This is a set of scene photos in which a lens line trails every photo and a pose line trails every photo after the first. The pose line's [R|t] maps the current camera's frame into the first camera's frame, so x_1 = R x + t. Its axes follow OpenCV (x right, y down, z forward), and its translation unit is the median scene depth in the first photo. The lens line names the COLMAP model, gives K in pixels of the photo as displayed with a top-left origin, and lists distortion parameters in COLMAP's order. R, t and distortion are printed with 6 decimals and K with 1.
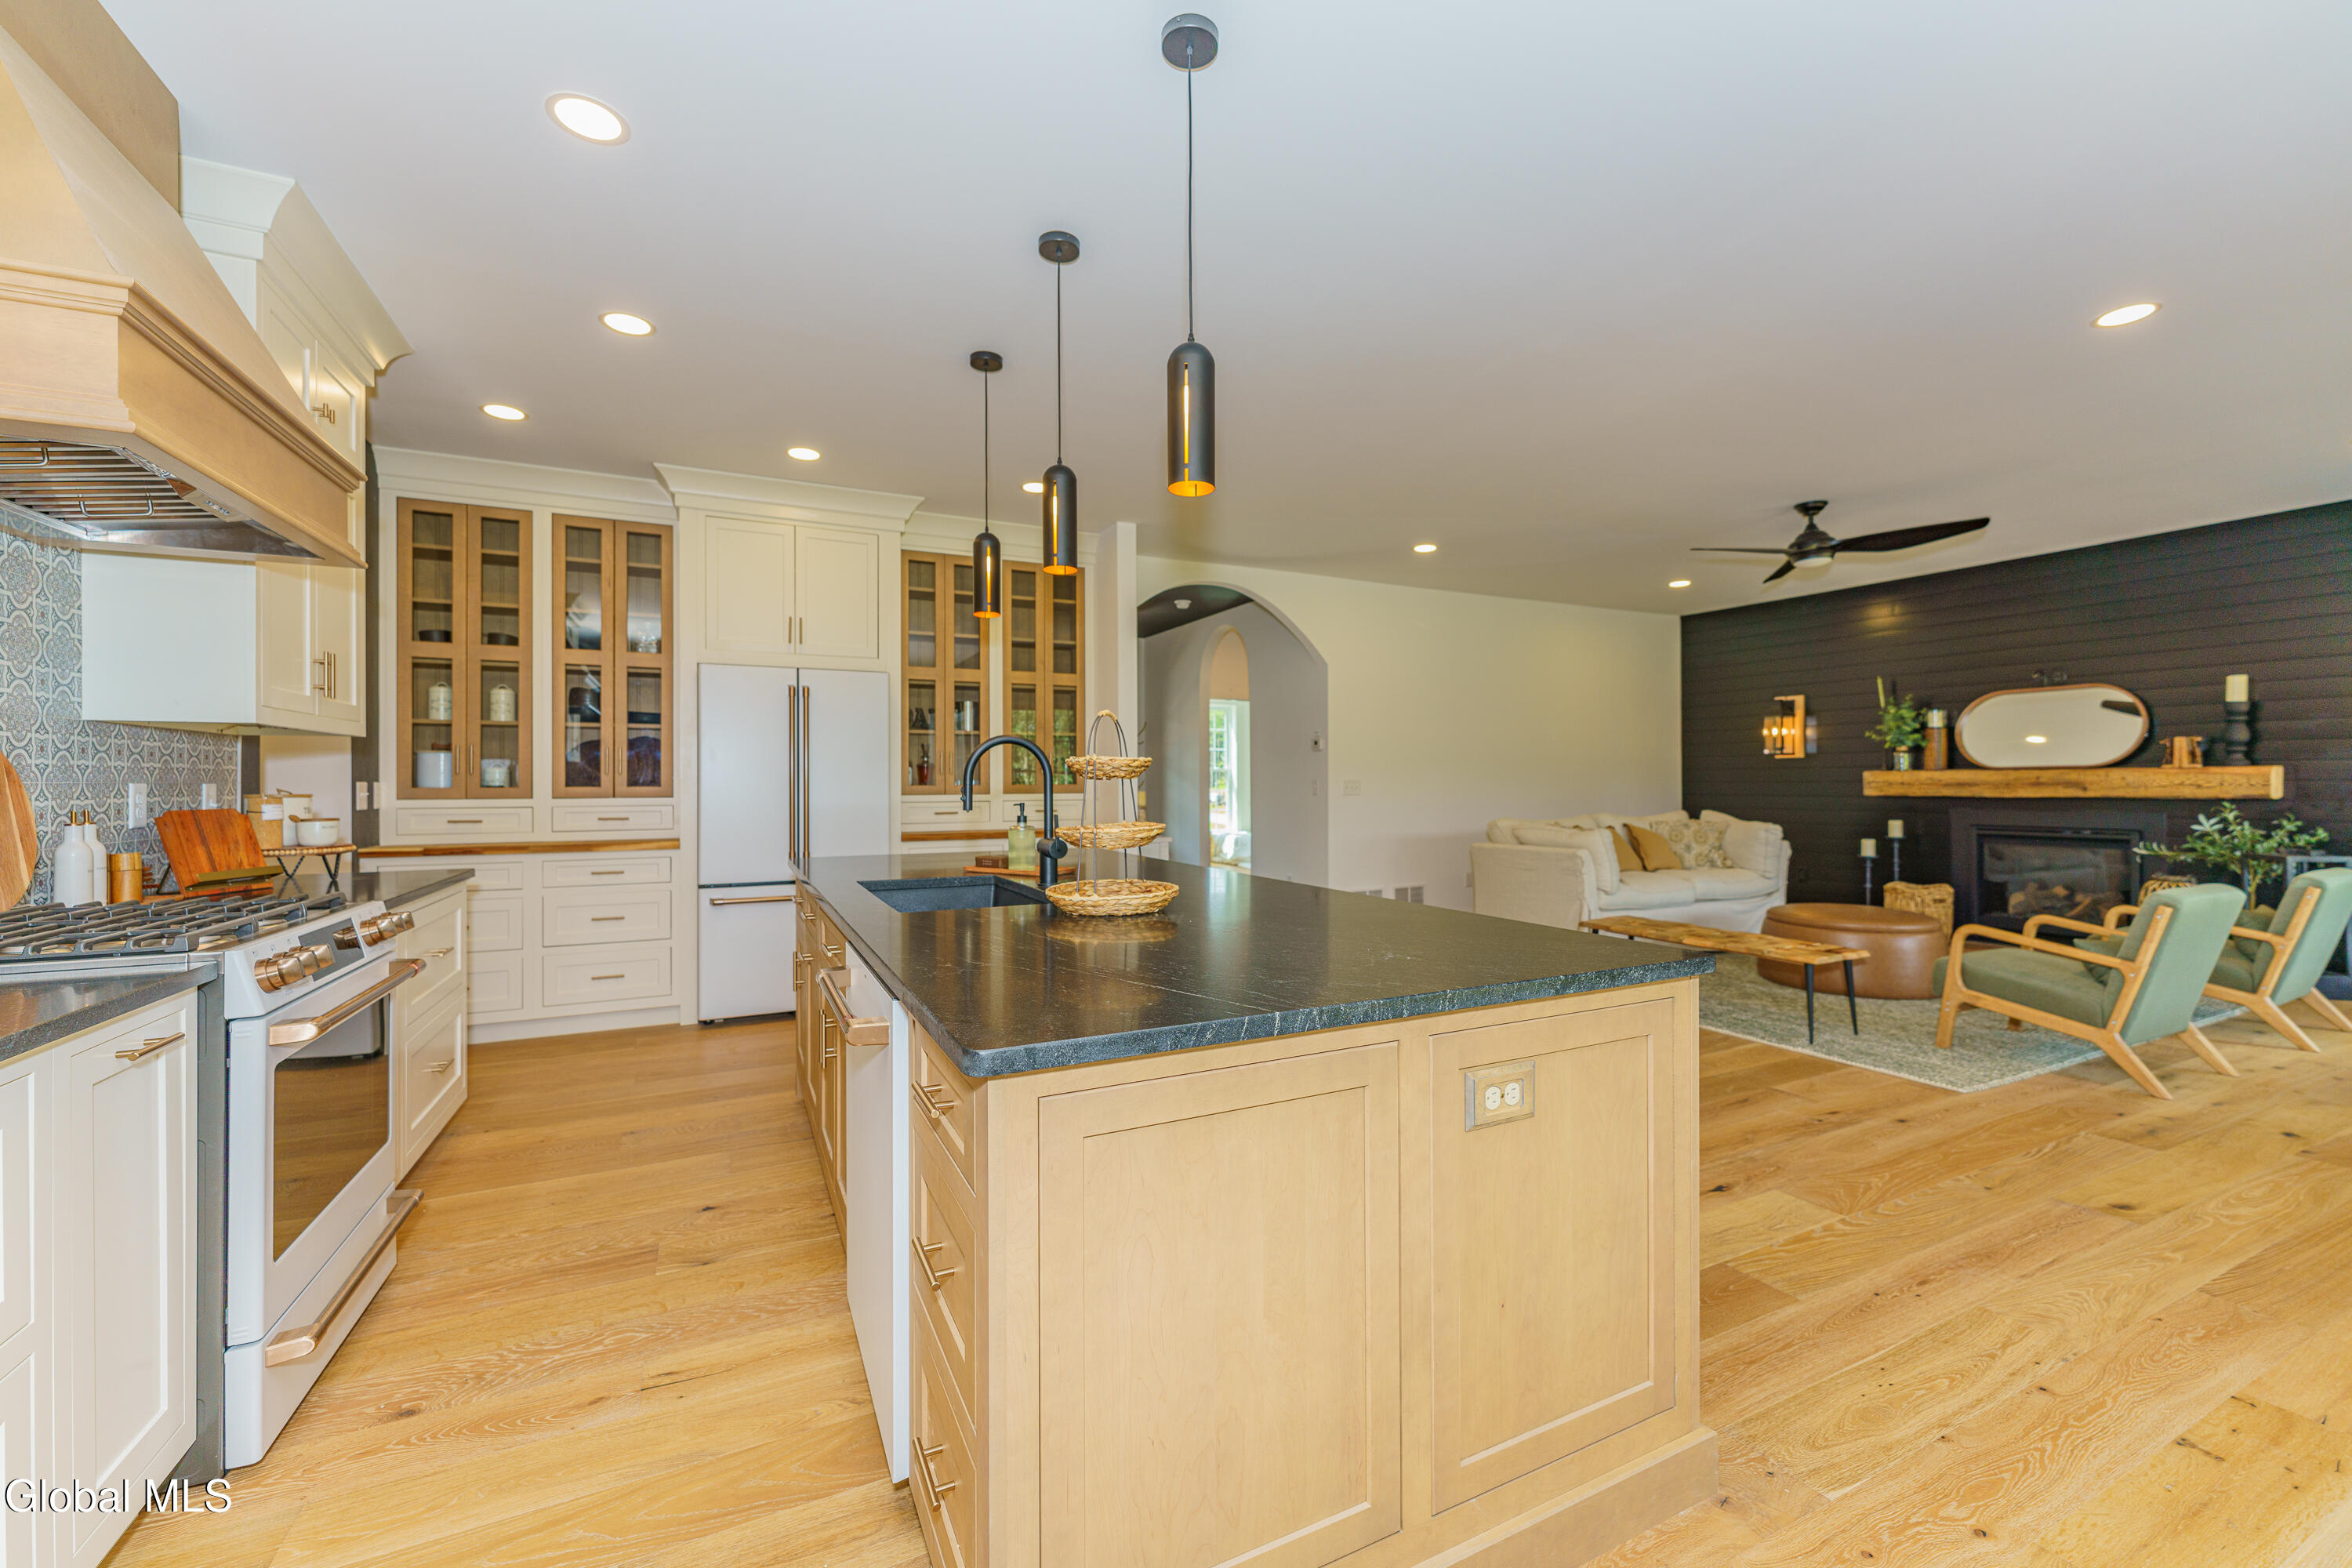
lens RADIAL K [[936.7, 0, 1173.8], [0, 936.7, 779.3], [0, 0, 1]] dist [0.000400, 0.000241]
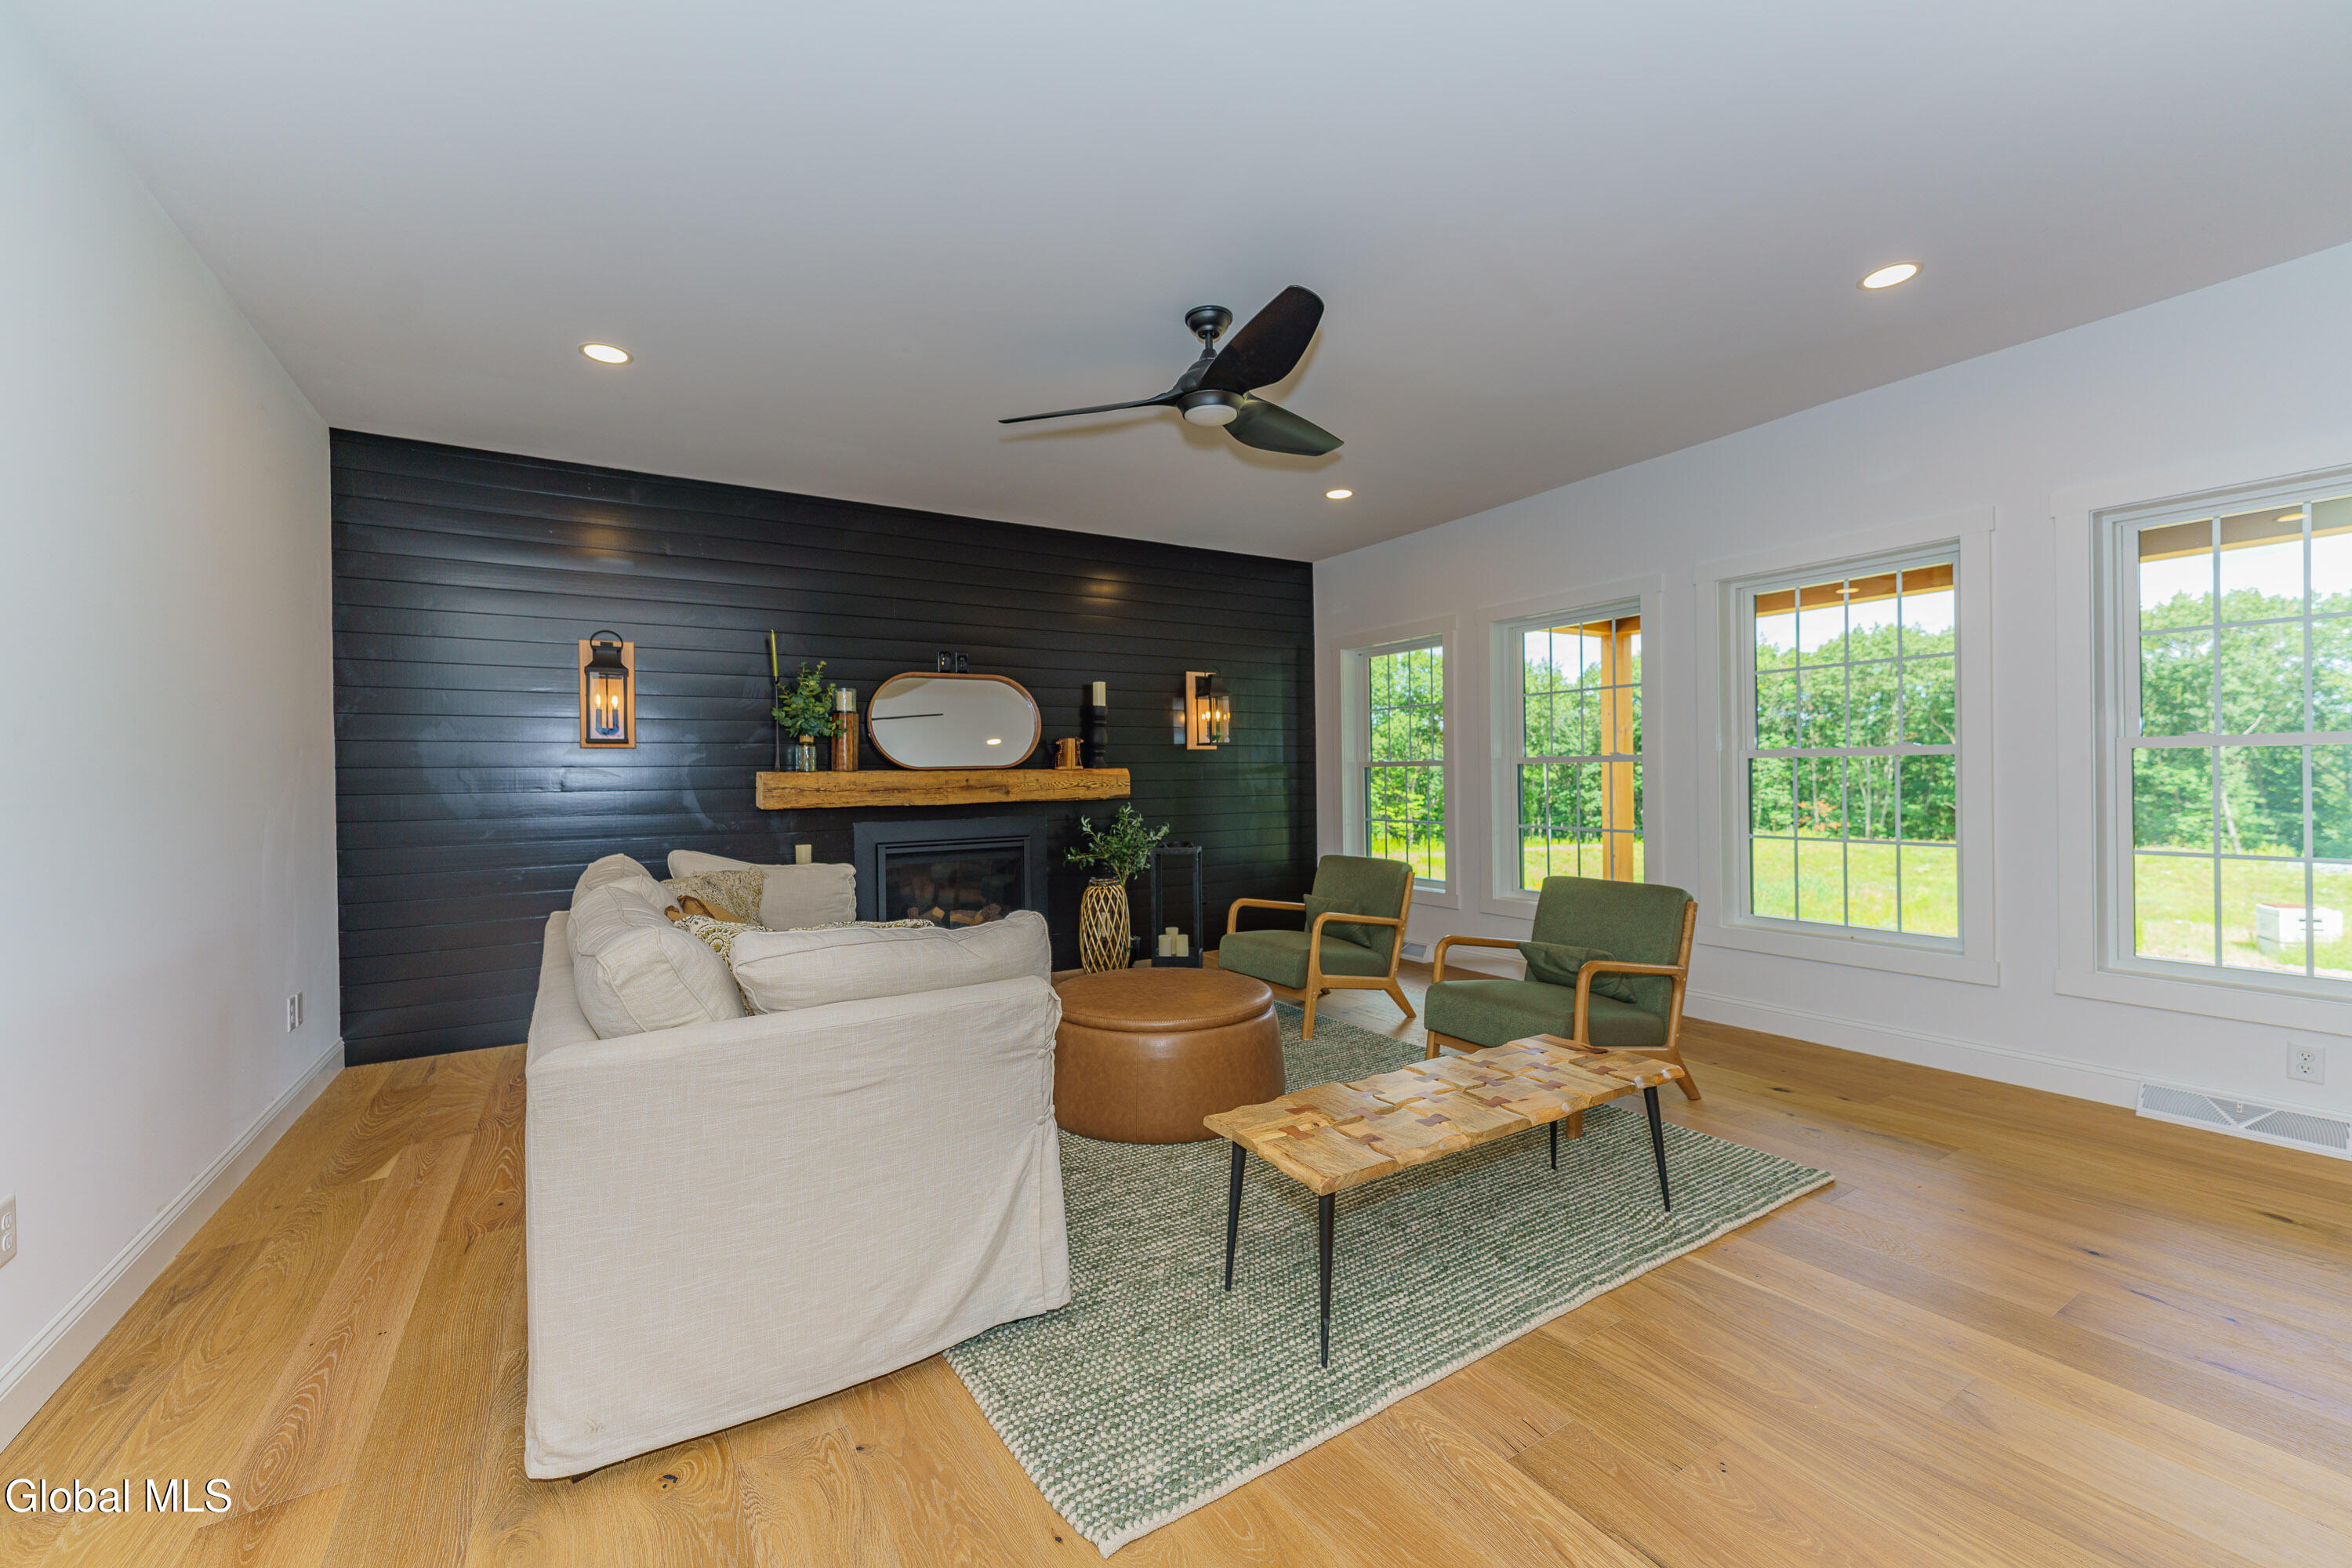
lens RADIAL K [[936.7, 0, 1173.8], [0, 936.7, 779.3], [0, 0, 1]] dist [0.000400, 0.000241]
pose [[-0.093150, 0.006388, 0.995632, 0.074262], [0.016484, 0.999852, -0.004873, 0.005250], [-0.995516, 0.015958, -0.093242, 1.012211]]
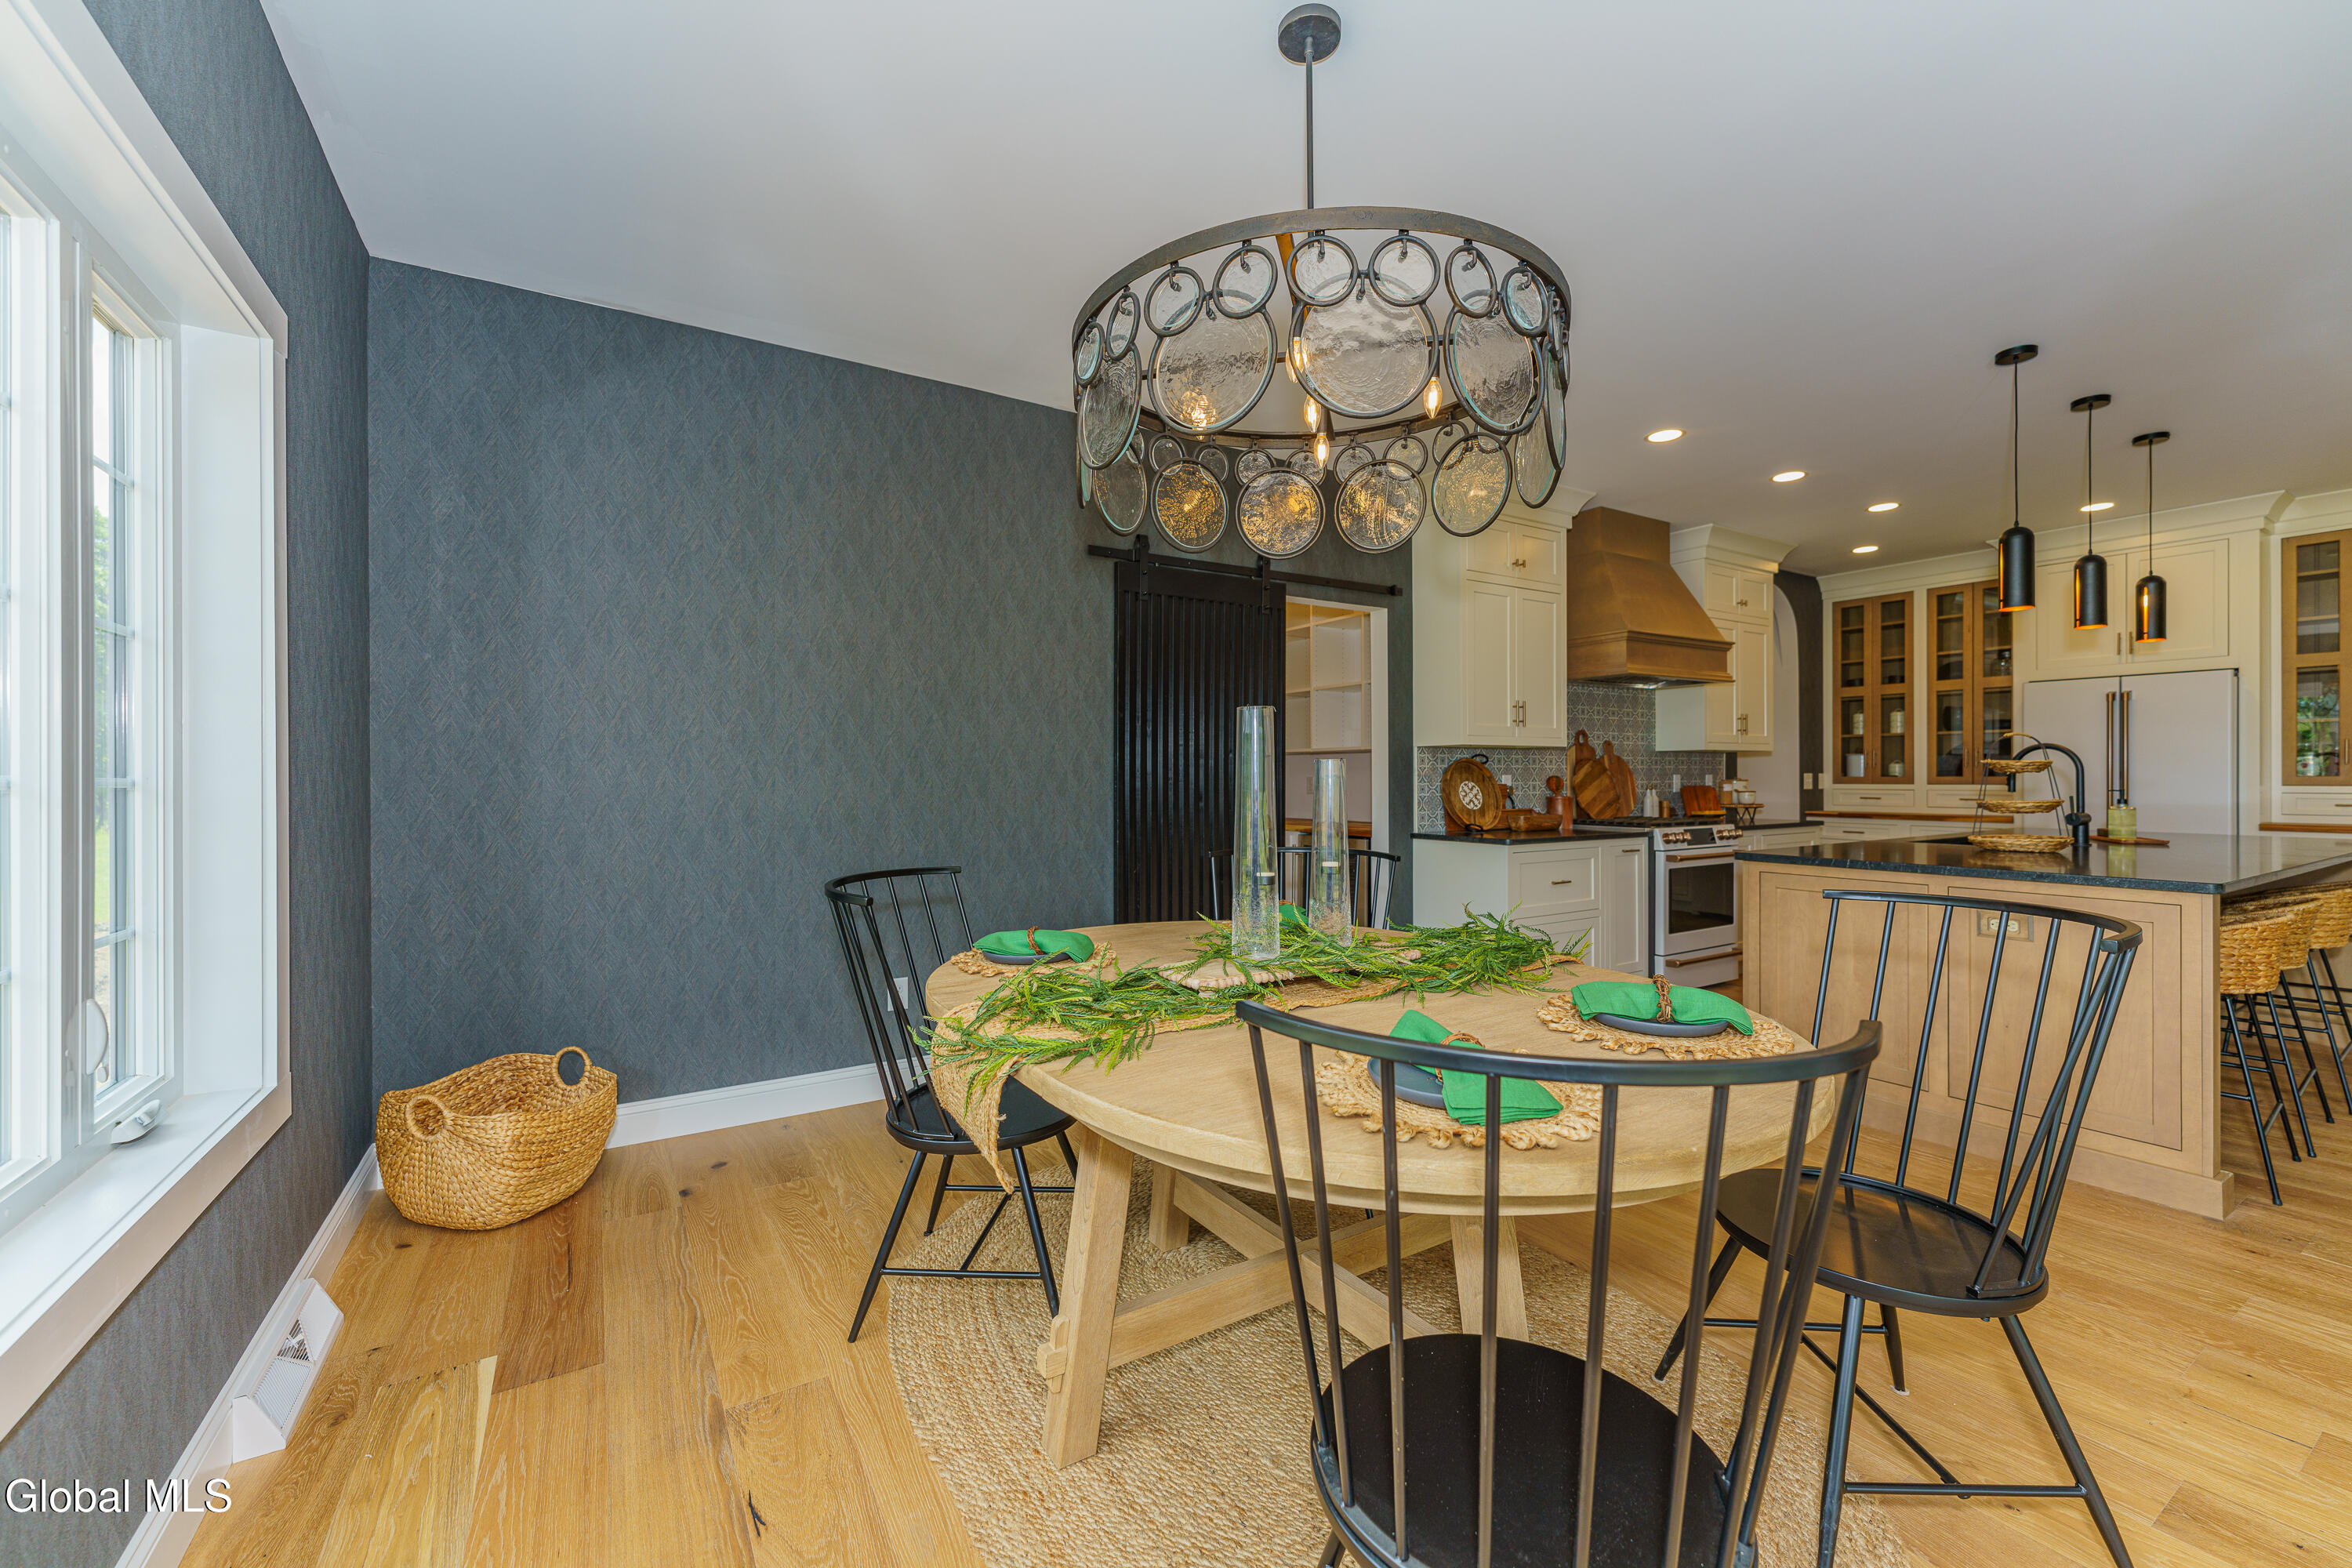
lens RADIAL K [[936.7, 0, 1173.8], [0, 936.7, 779.3], [0, 0, 1]] dist [0.000400, 0.000241]
pose [[0.104869, 0.006168, -0.994467, 0.553682], [0.004888, 0.999965, 0.006718, -0.002695], [0.994474, -0.005566, 0.104835, -0.266842]]
